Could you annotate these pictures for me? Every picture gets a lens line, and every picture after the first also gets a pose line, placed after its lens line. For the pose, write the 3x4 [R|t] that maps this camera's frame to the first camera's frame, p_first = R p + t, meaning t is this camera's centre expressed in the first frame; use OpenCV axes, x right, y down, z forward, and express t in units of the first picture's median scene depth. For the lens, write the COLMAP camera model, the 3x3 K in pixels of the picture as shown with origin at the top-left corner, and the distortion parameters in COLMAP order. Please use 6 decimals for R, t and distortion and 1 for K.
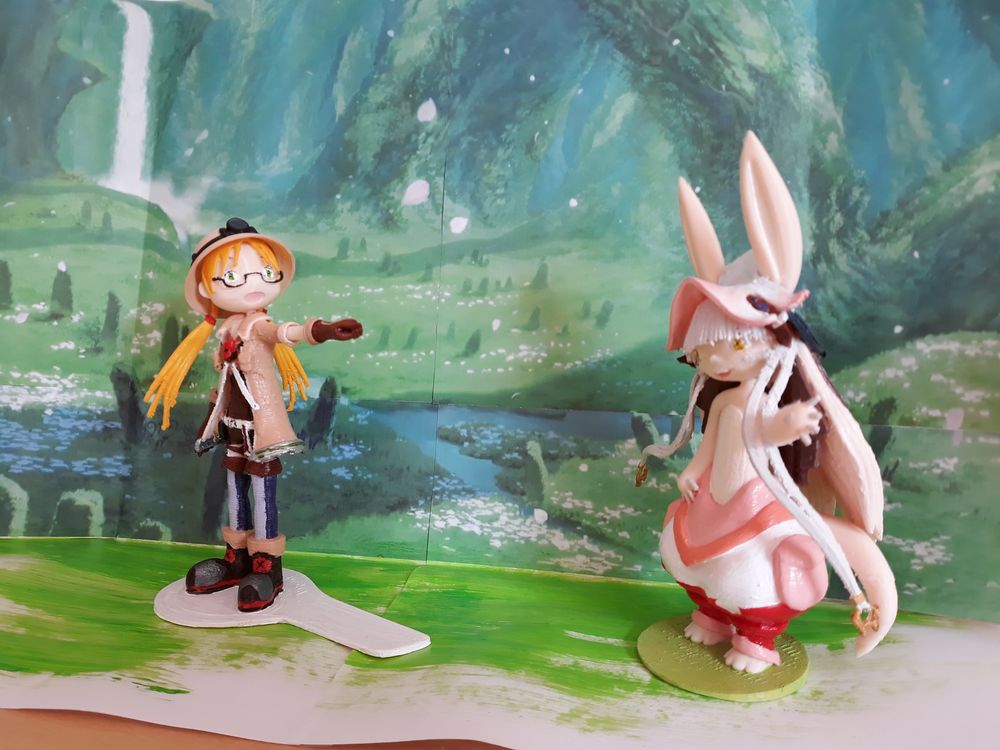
lens RADIAL K [[793.7, 0, 522.0], [0, 793.7, 386.6], [0, 0, 1]] dist [0.066801, -0.150811]
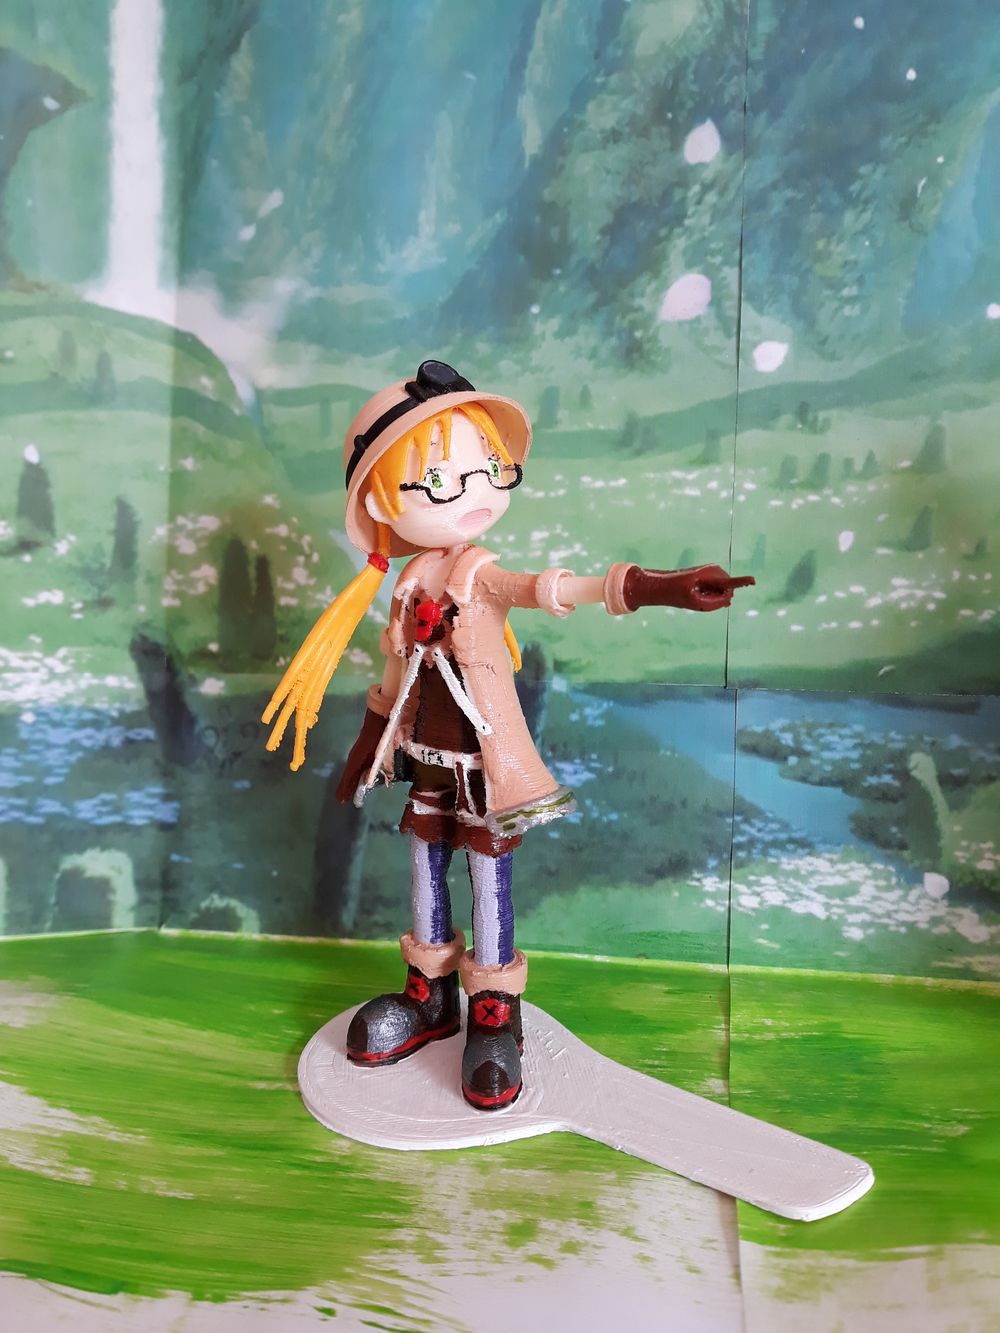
lens RADIAL K [[1090.5, 0, 500.0], [0, 1090.5, 666.5], [0, 0, 1]] dist [0.038954, -0.145994]
pose [[0.999530, -0.029933, 0.006615, -0.269782], [0.029116, 0.994490, 0.100705, -0.072992], [-0.009593, -0.100465, 0.994894, 0.239436]]
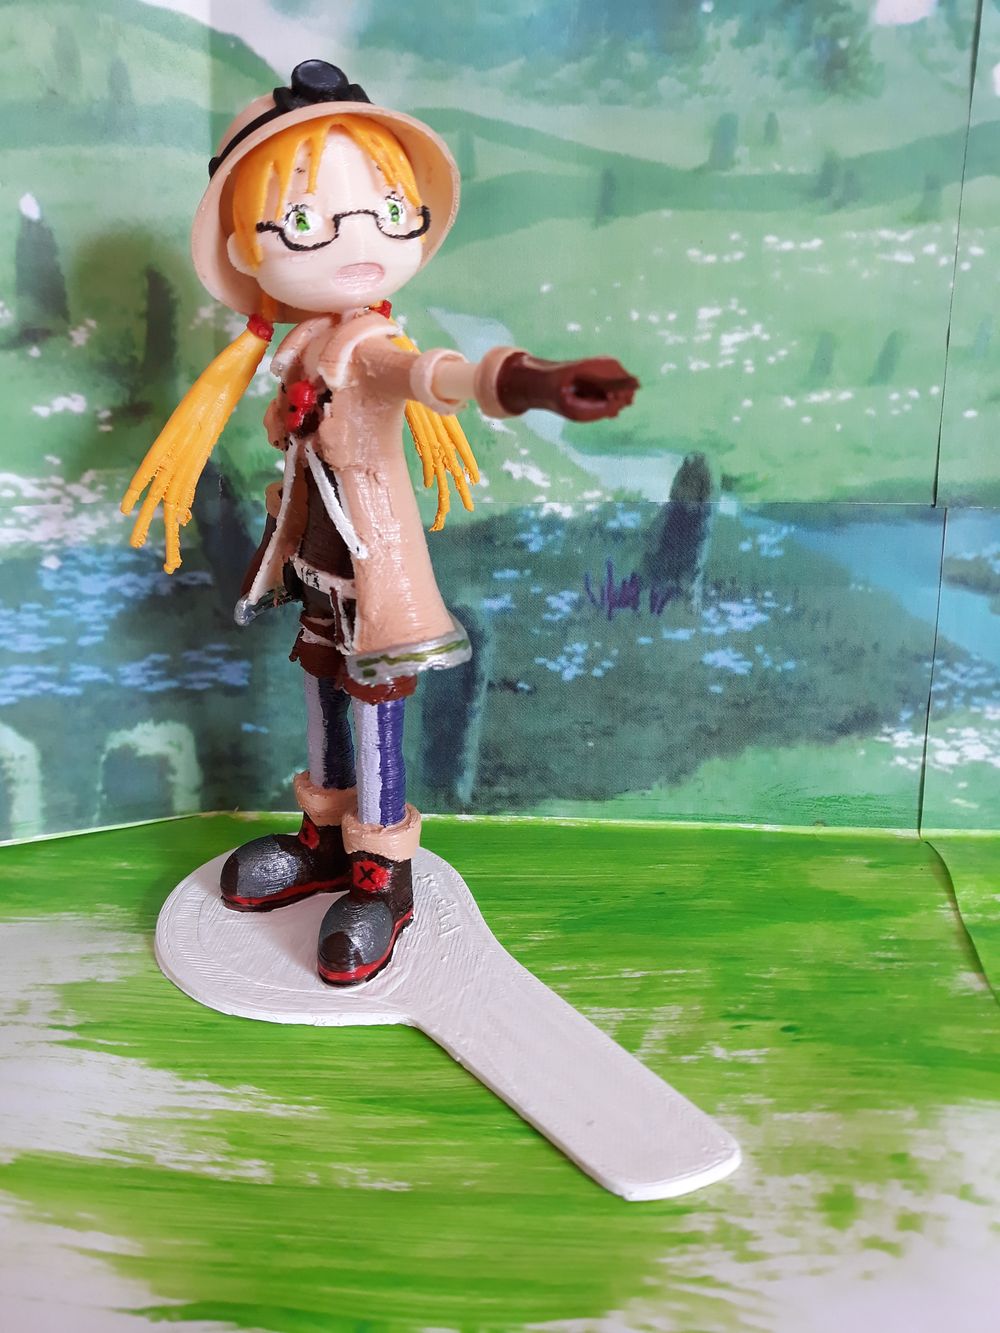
lens RADIAL K [[1105.9, 0, 516.4], [0, 1105.9, 665.3], [0, 0, 1]] dist [-0.045245, 0.011663]
pose [[0.993701, -0.063900, 0.092060, -0.406068], [0.036063, 0.960143, 0.277175, -0.072765], [-0.106102, -0.272109, 0.956399, 0.389957]]
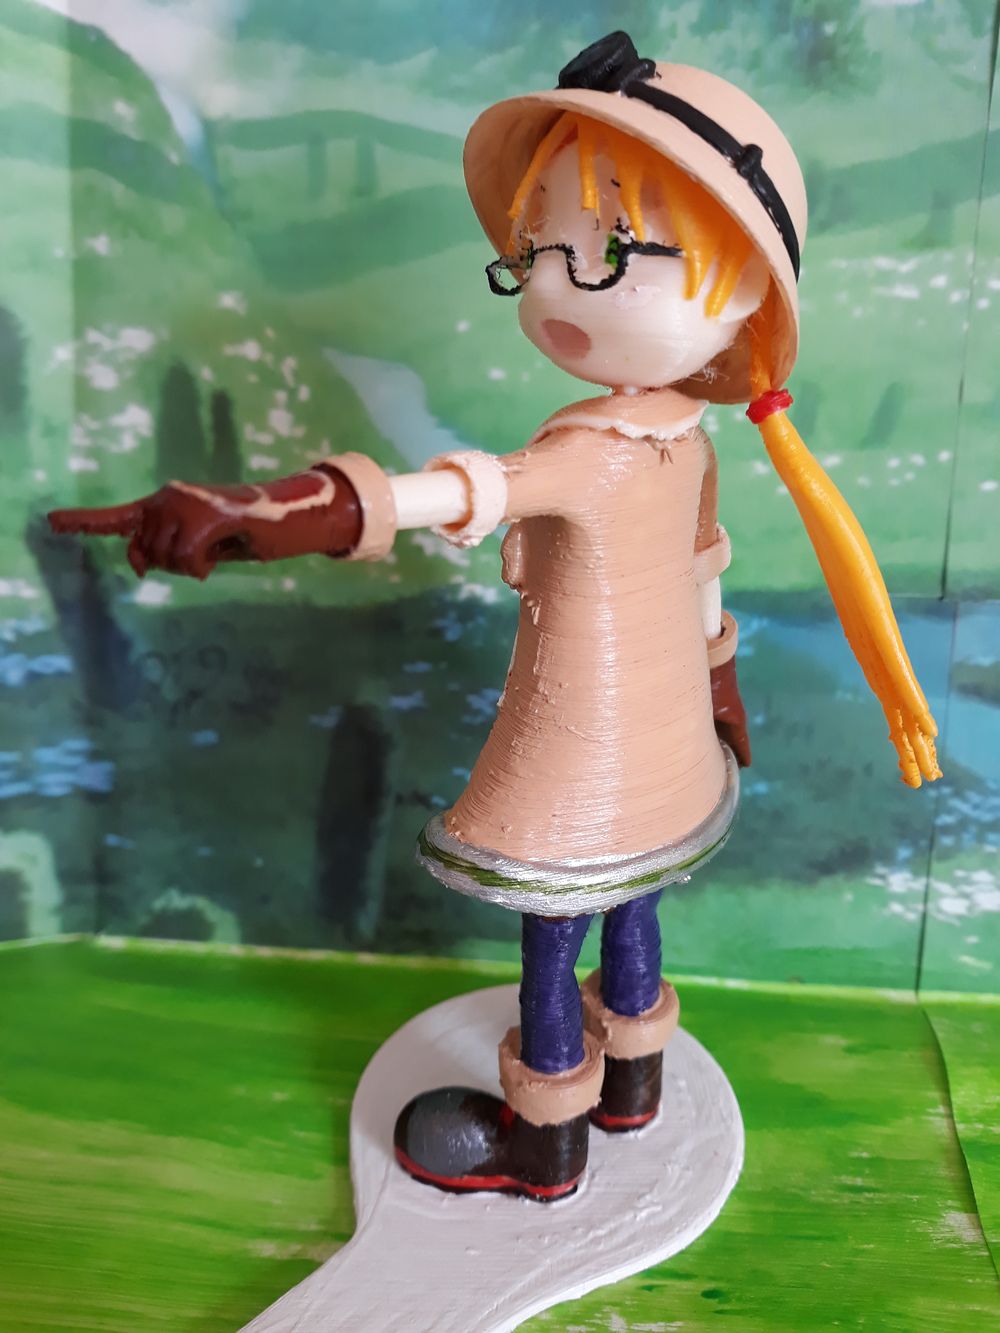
lens RADIAL K [[1150.3, 0, 500.0], [0, 1150.3, 666.5], [0, 0, 1]] dist [-0.087957, 0.056963]
pose [[0.998470, -0.039976, 0.038205, -0.330221], [0.028484, 0.964019, 0.264302, -0.090902], [-0.047396, -0.262809, 0.963683, 0.487029]]
